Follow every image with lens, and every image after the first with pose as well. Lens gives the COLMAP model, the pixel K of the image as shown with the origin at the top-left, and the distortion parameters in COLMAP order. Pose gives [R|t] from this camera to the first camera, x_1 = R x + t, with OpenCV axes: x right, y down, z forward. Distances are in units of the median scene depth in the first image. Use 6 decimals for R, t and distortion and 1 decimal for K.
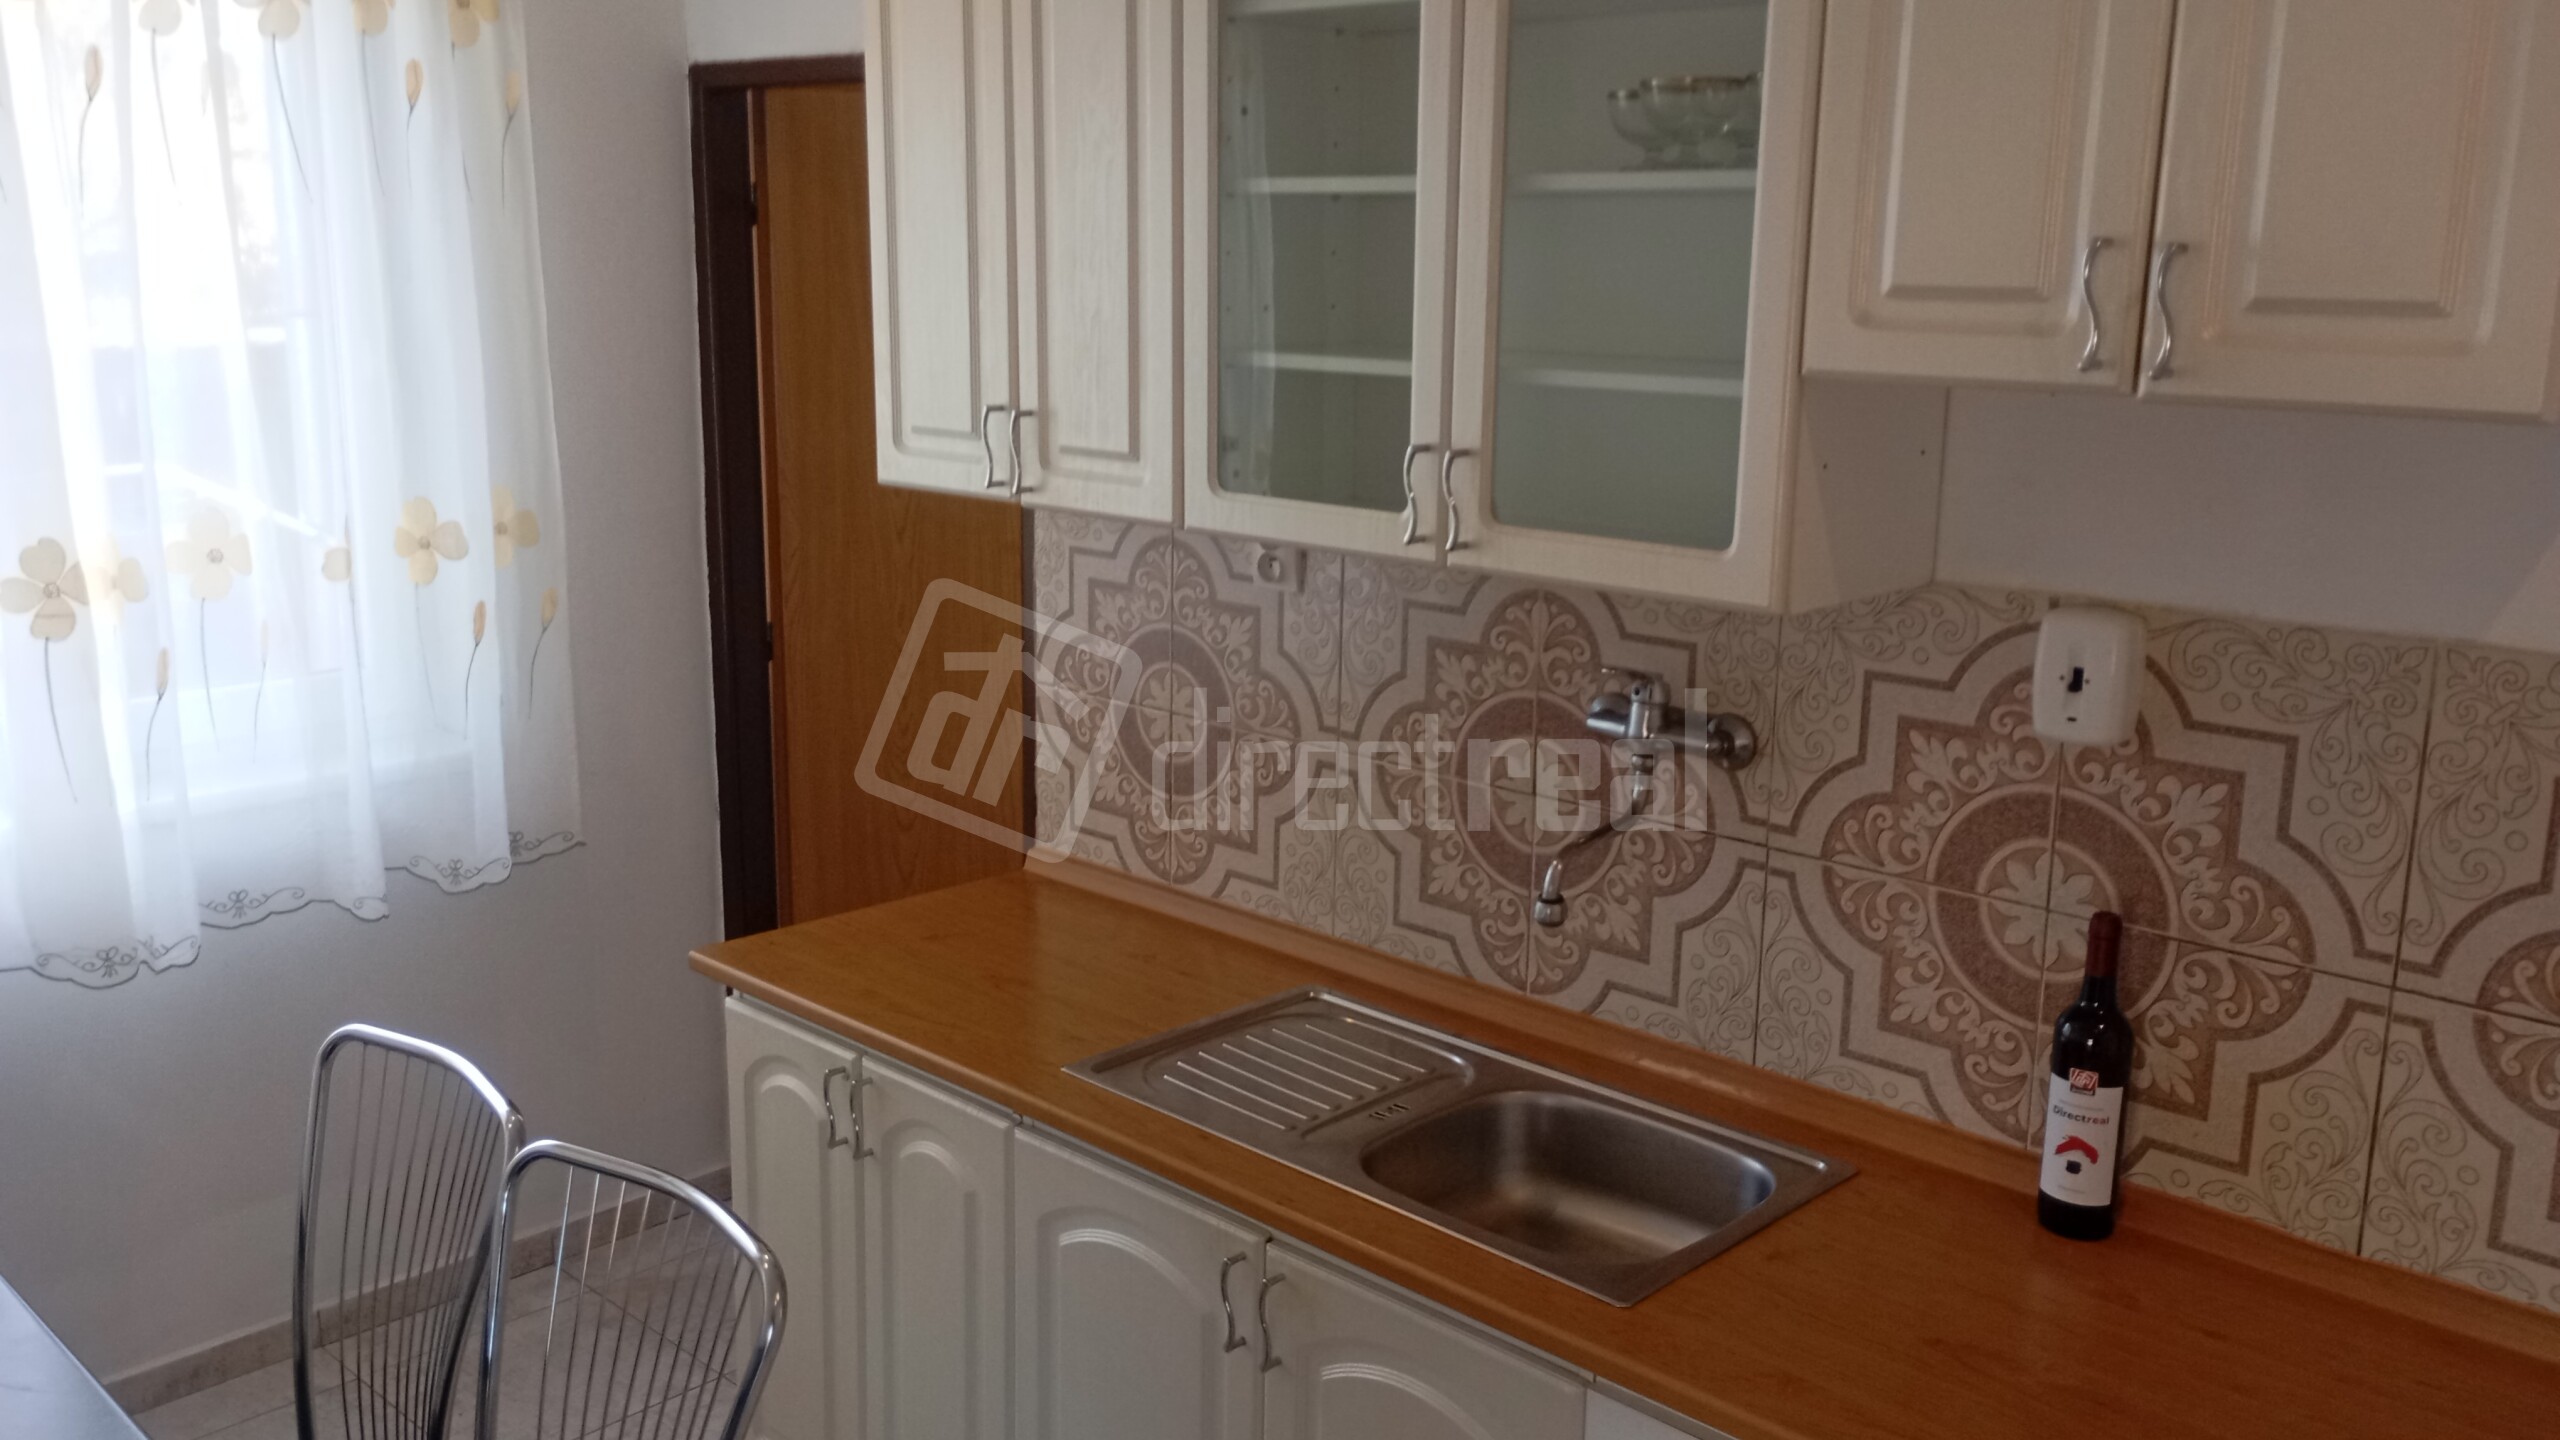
lens RADIAL K [[2132.3, 0, 1272.3], [0, 2132.3, 715.8], [0, 0, 1]] dist [0.071559, -0.100684]
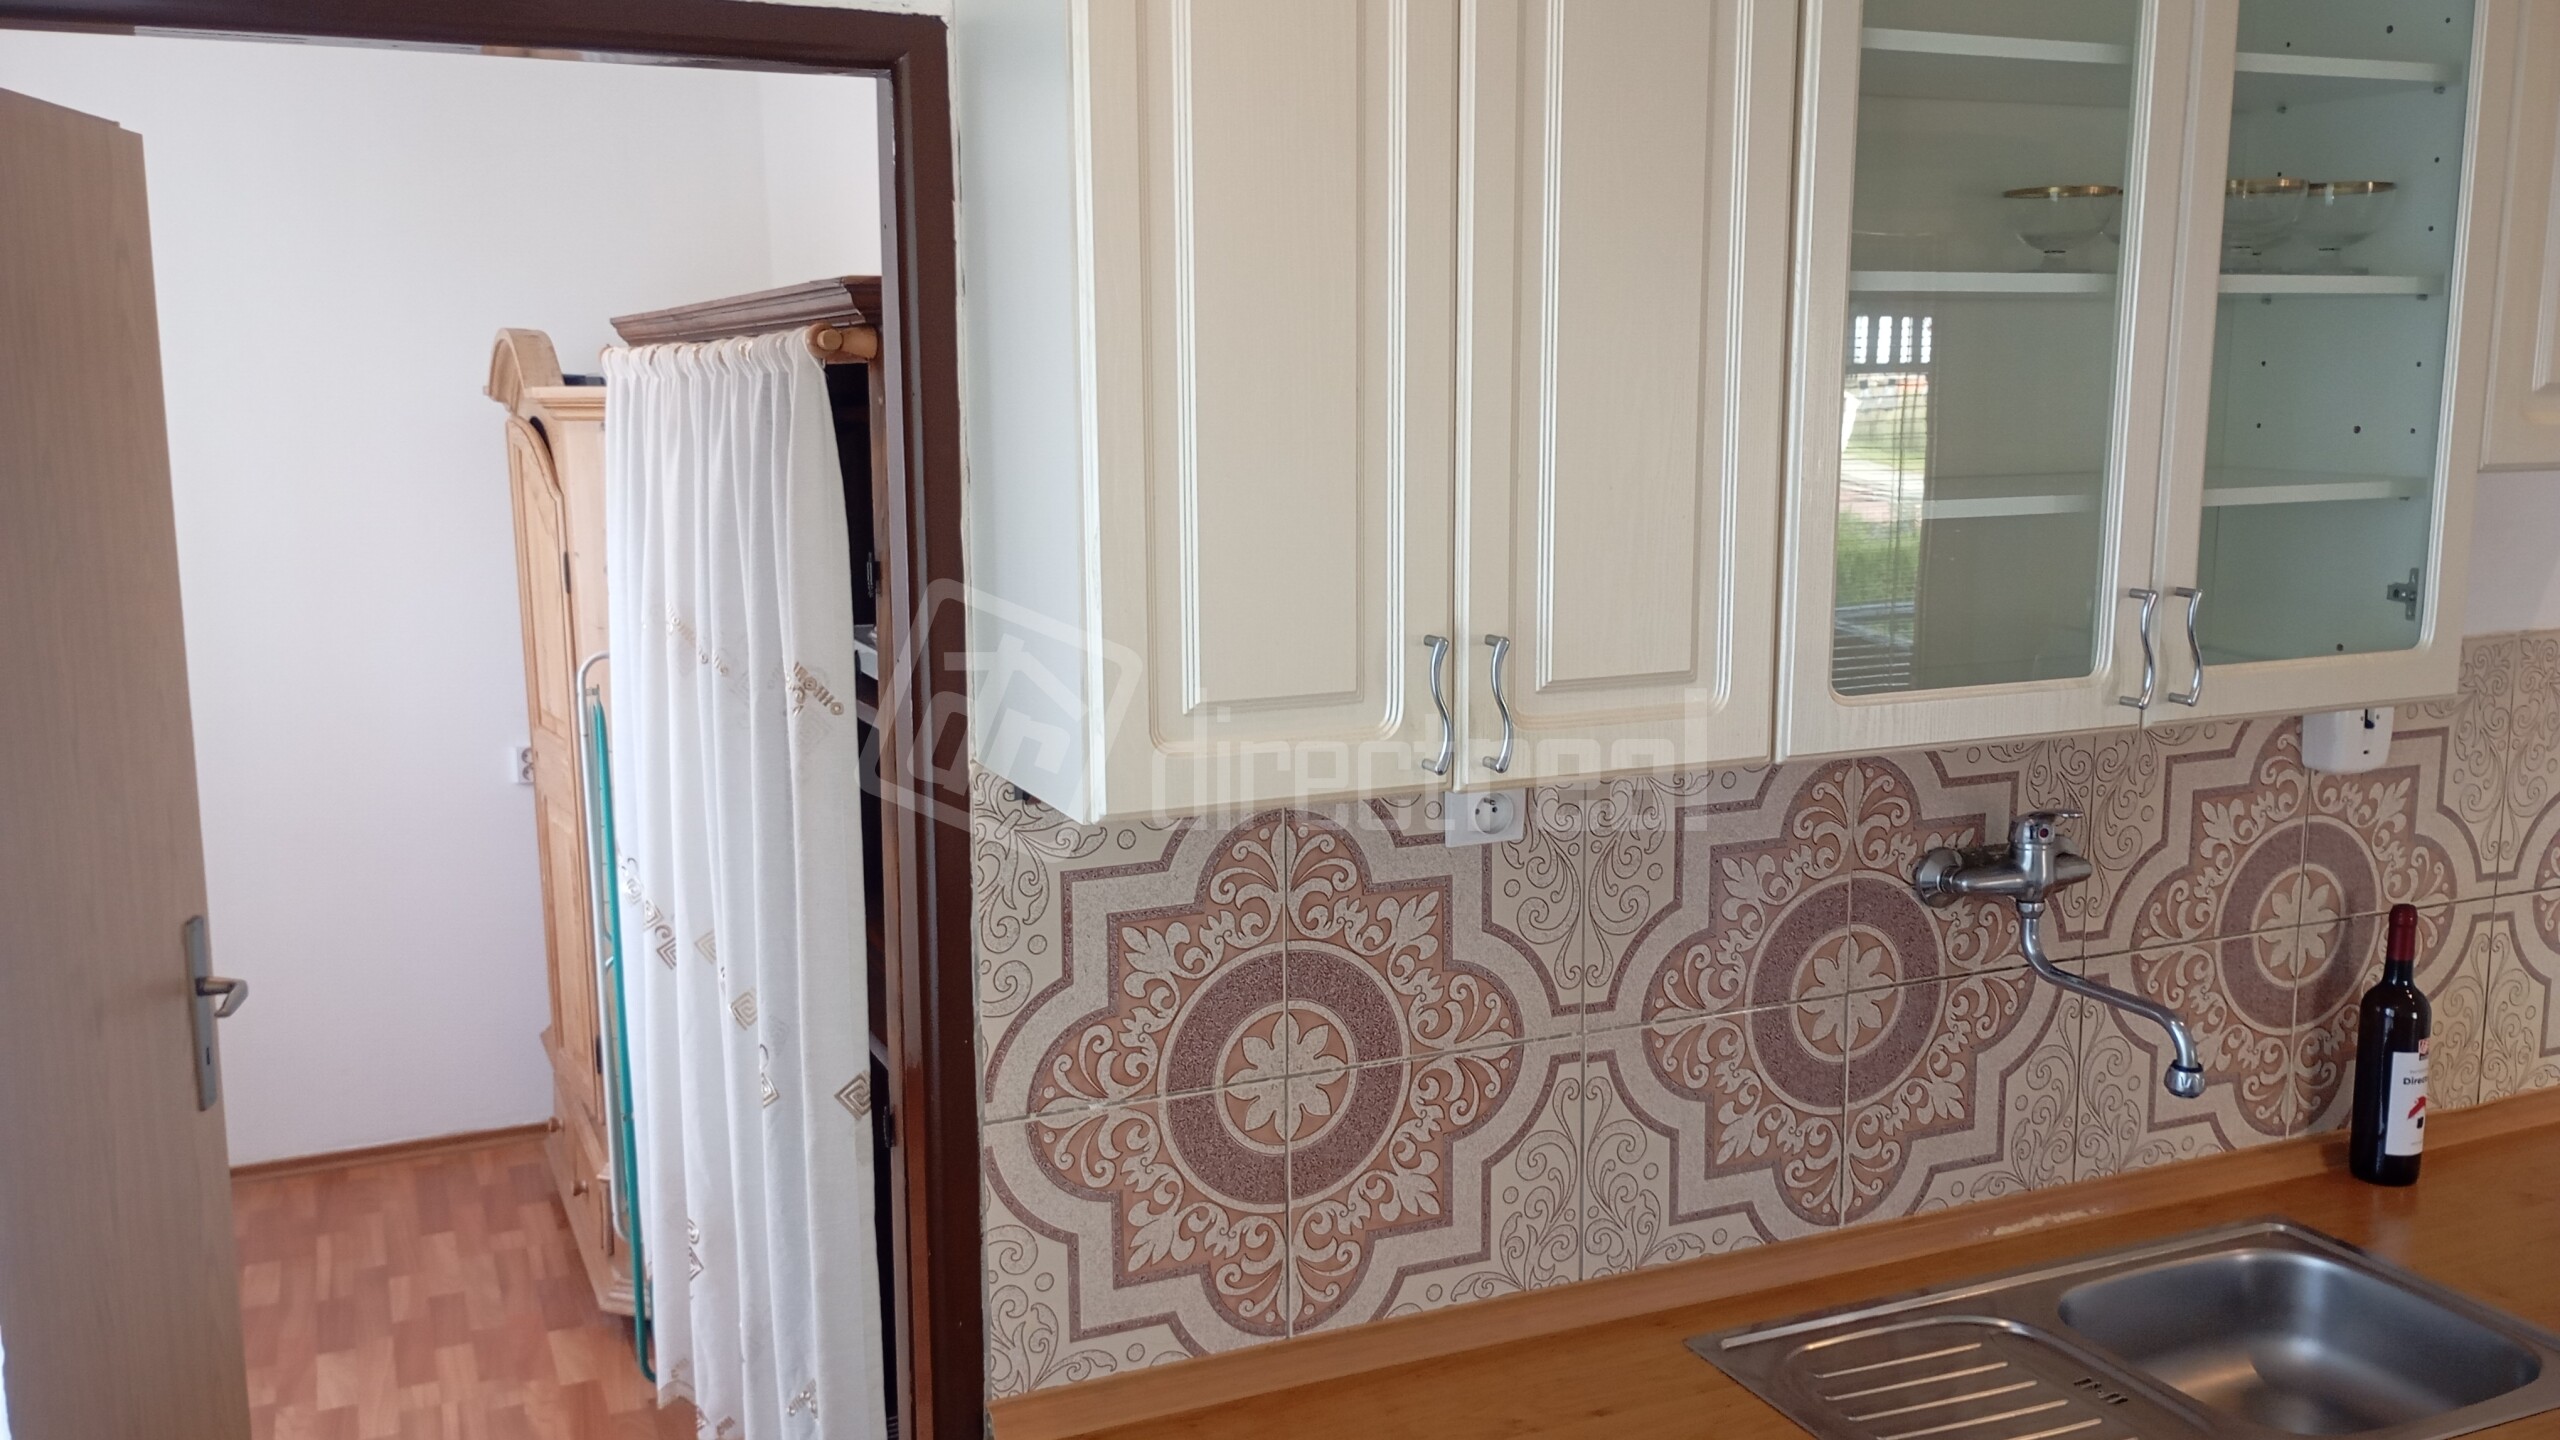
lens RADIAL K [[2585.9, 0, 1281.4], [0, 2585.9, 875.0], [0, 0, 1]] dist [0.101719, -0.199468]
pose [[0.304393, -0.195538, 0.932261, -0.867630], [0.213143, 0.967869, 0.133413, -0.187502], [-0.928394, 0.158095, 0.336290, 0.812517]]
